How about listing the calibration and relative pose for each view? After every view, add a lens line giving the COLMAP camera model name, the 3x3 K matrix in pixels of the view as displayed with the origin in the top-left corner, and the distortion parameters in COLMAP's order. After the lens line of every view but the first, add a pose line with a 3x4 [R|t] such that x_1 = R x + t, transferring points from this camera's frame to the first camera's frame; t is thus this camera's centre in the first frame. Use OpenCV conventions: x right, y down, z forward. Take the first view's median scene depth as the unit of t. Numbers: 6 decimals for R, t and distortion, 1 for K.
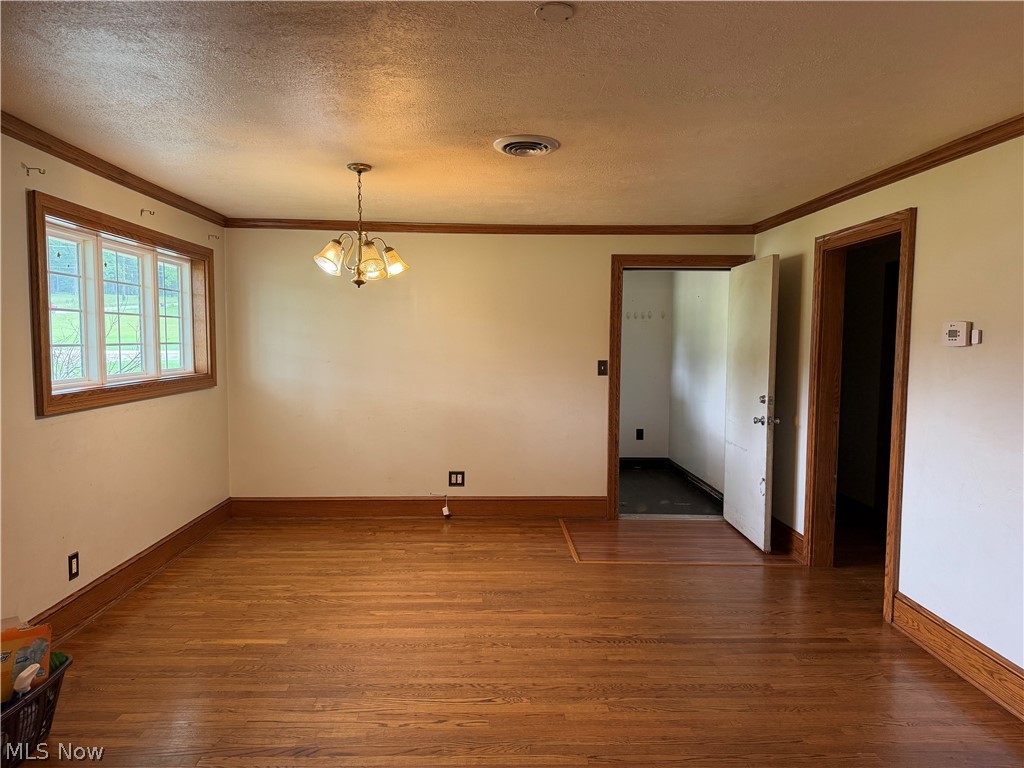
lens RADIAL K [[725.7, 0, 509.2], [0, 725.7, 385.3], [0, 0, 1]] dist [0.050240, -0.063064]
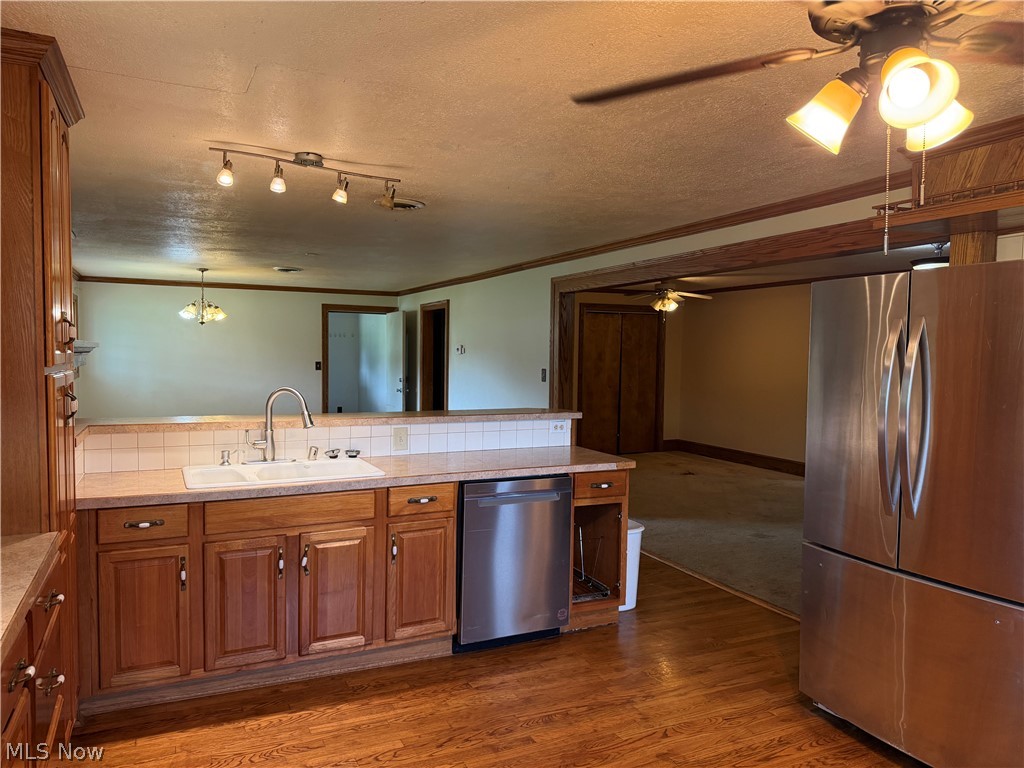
lens RADIAL K [[725.7, 0, 514.2], [0, 725.7, 385.5], [0, 0, 1]] dist [0.050240, -0.063064]
pose [[0.914995, -0.016267, 0.403136, -0.197247], [0.020765, 0.999761, -0.006790, 0.059394], [-0.402929, 0.014584, 0.915115, -1.072054]]
